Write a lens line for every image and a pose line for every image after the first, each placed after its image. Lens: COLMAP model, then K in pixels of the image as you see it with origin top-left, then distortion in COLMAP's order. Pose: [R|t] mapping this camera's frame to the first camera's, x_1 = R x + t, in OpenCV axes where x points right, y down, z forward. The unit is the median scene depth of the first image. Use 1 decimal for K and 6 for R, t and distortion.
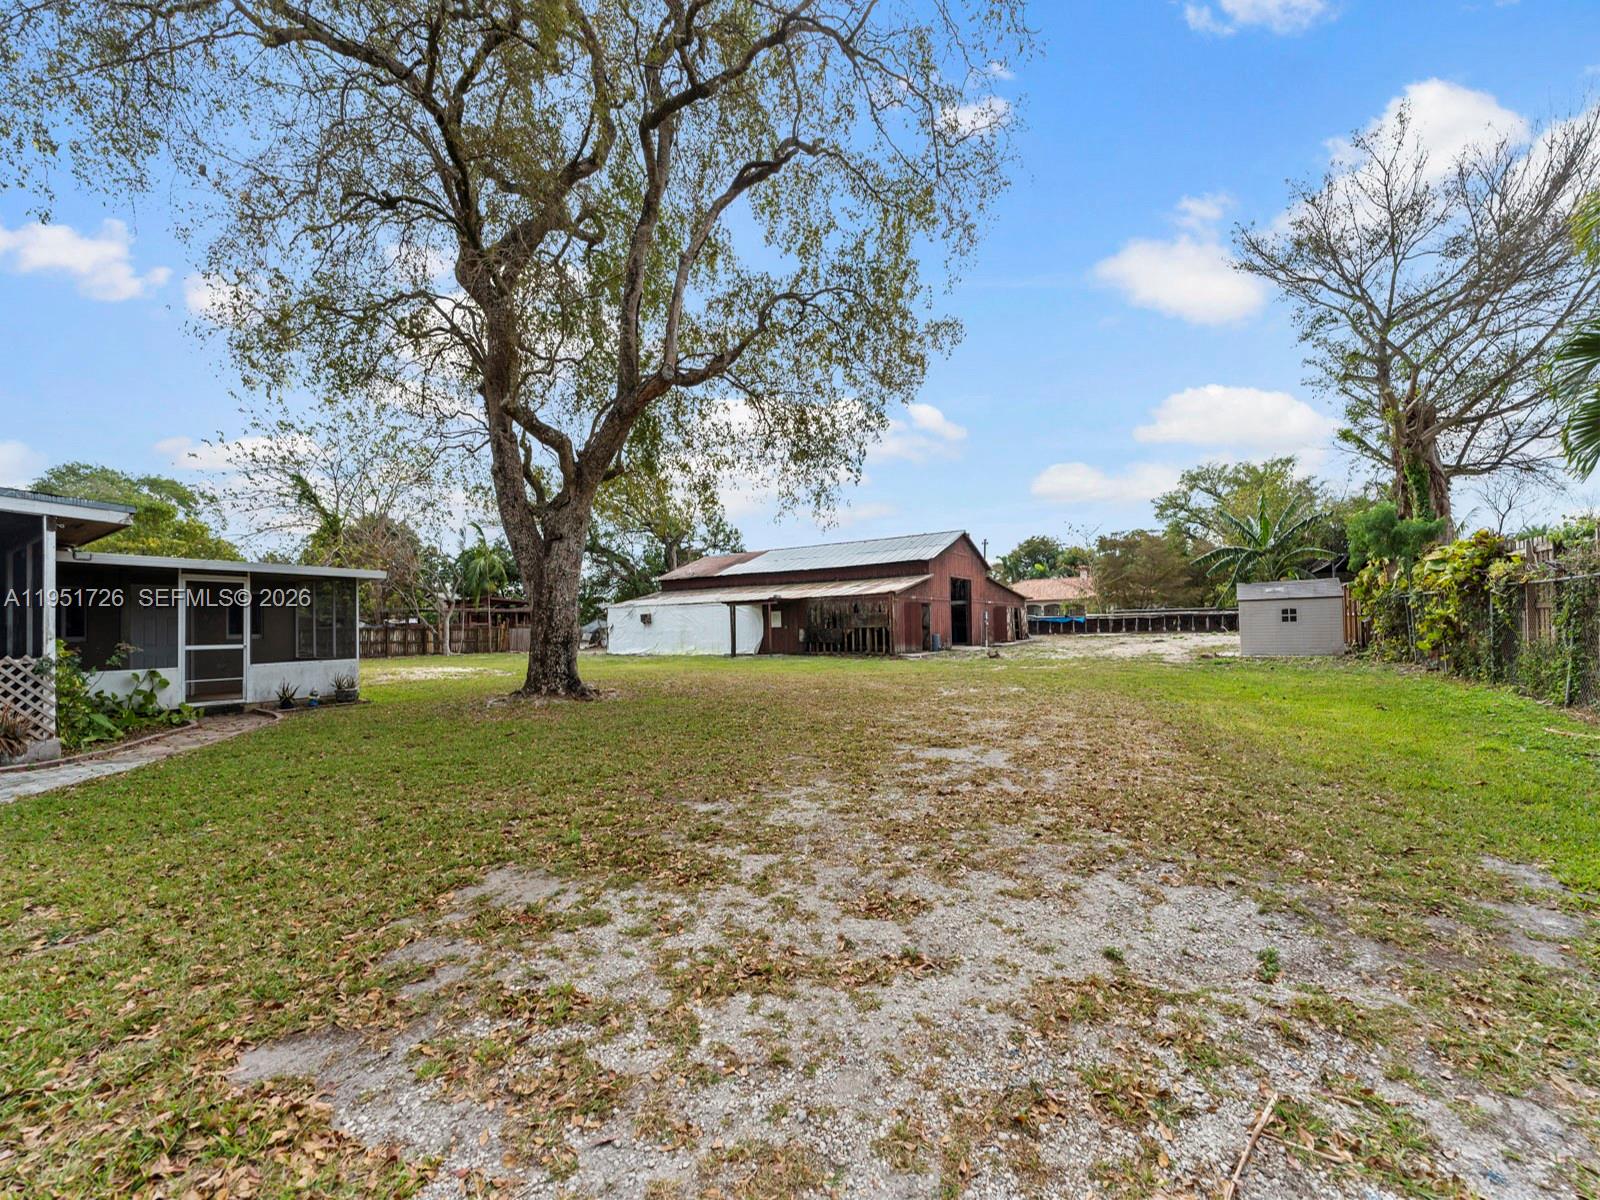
lens RADIAL K [[651.4, 0, 801.5], [0, 651.4, 622.8], [0, 0, 1]] dist [0.000918, 0.000074]
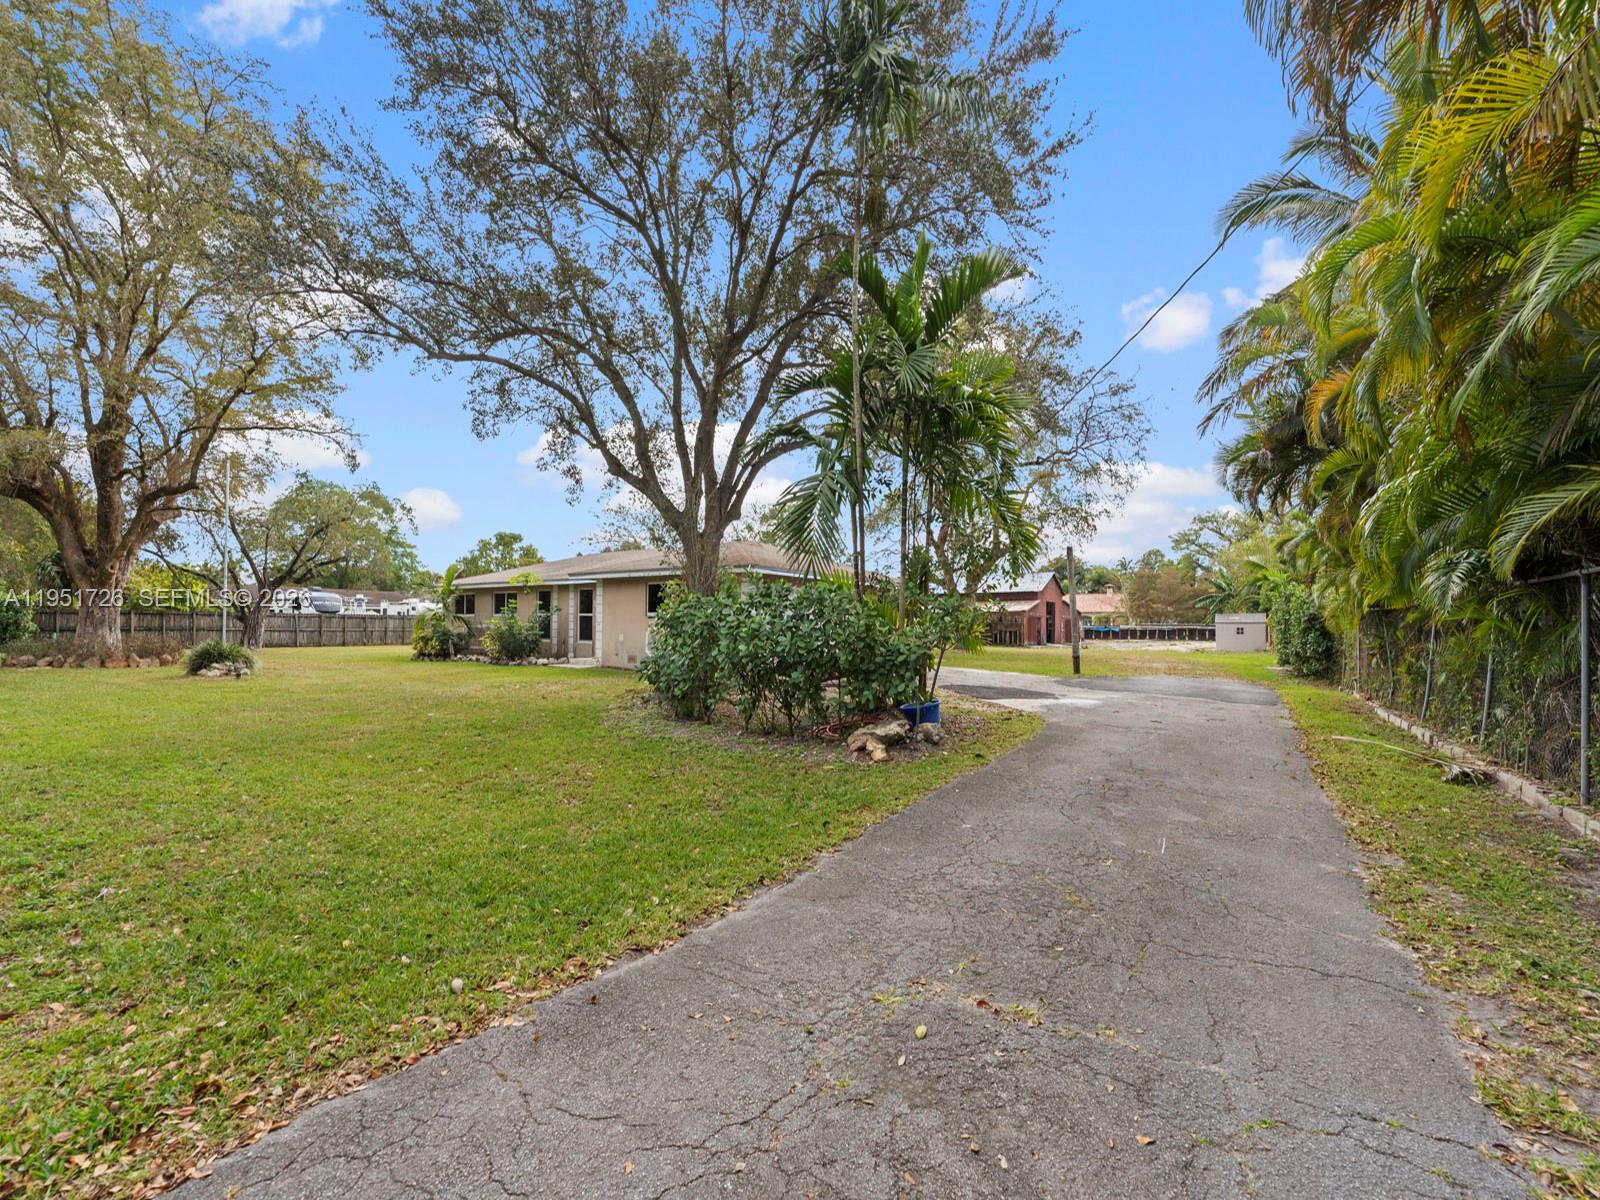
lens RADIAL K [[651.4, 0, 801.5], [0, 651.4, 622.8], [0, 0, 1]] dist [0.000918, 0.000074]
pose [[0.999524, 0.027848, -0.013278, -0.245569], [-0.027869, 0.999611, -0.001381, 0.001447], [0.013235, 0.001750, 0.999911, -0.435907]]
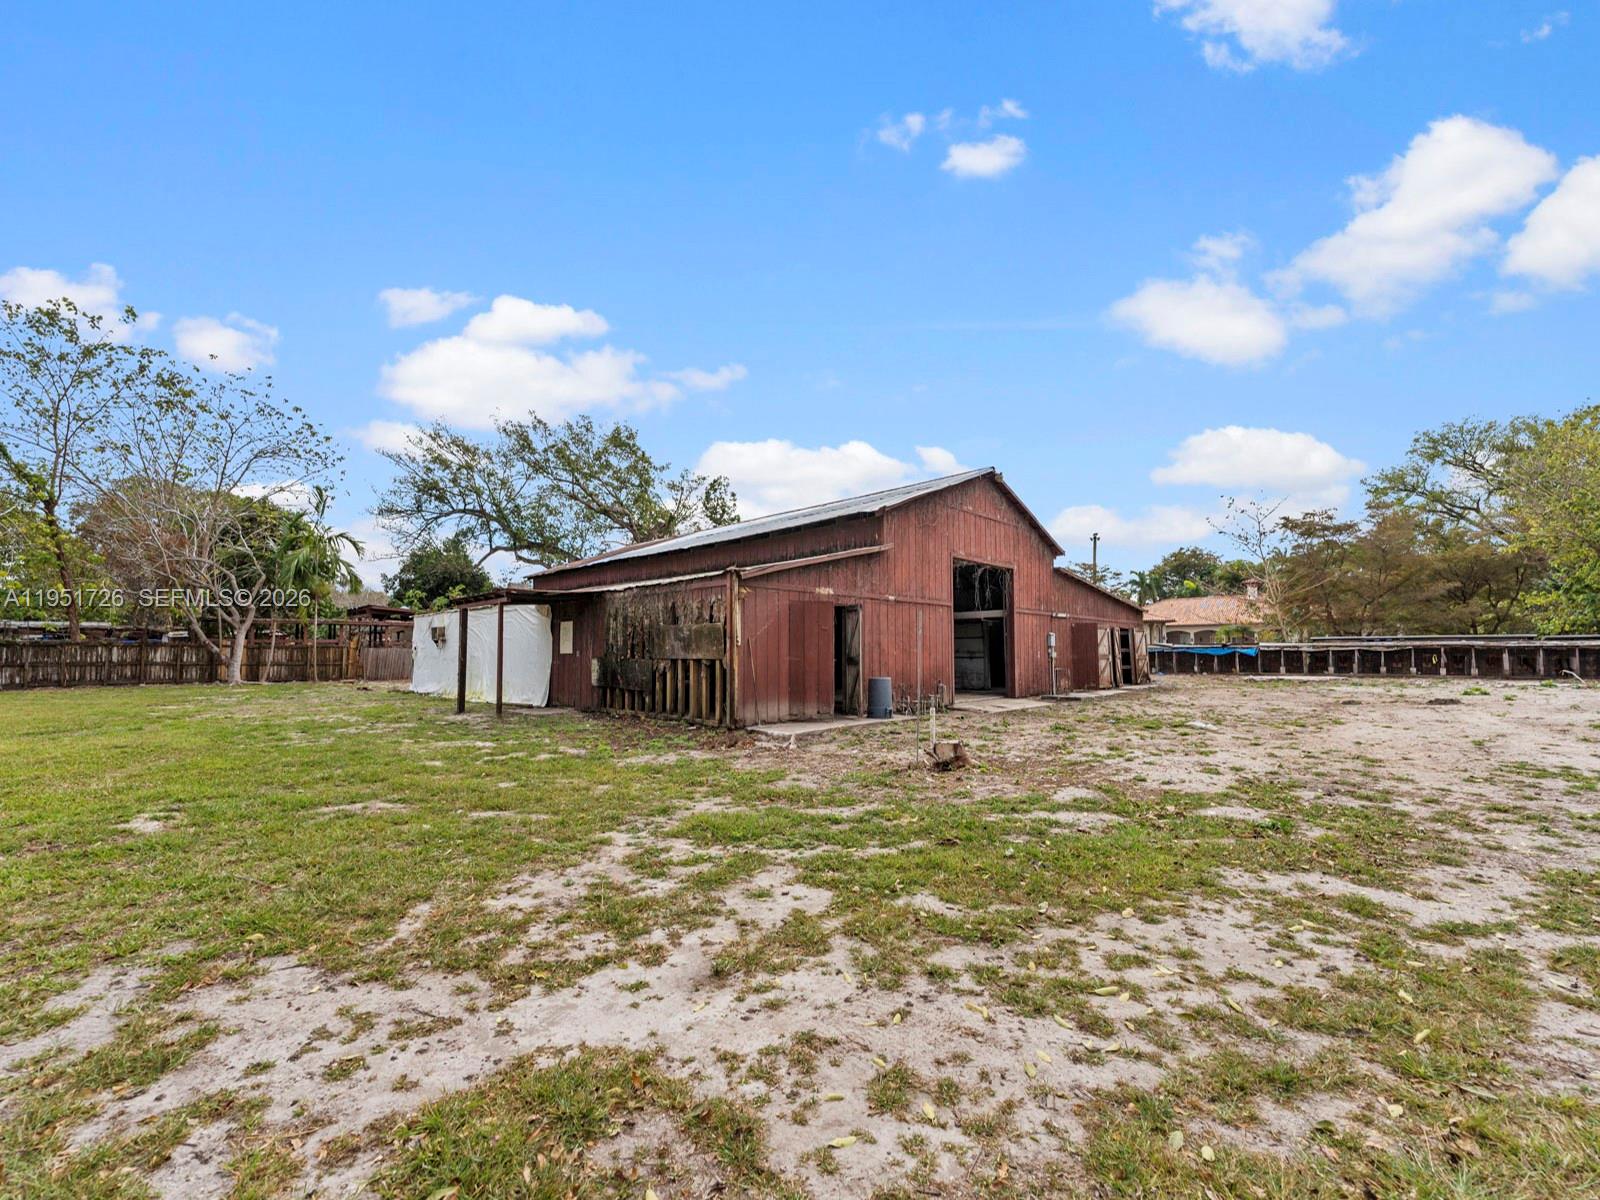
lens RADIAL K [[651.4, 0, 801.5], [0, 651.4, 622.8], [0, 0, 1]] dist [0.000918, 0.000074]
pose [[0.980877, 0.011342, -0.194296, 0.146005], [-0.018987, 0.999115, -0.037528, -0.000724], [0.193698, 0.040500, 0.980225, 0.345609]]
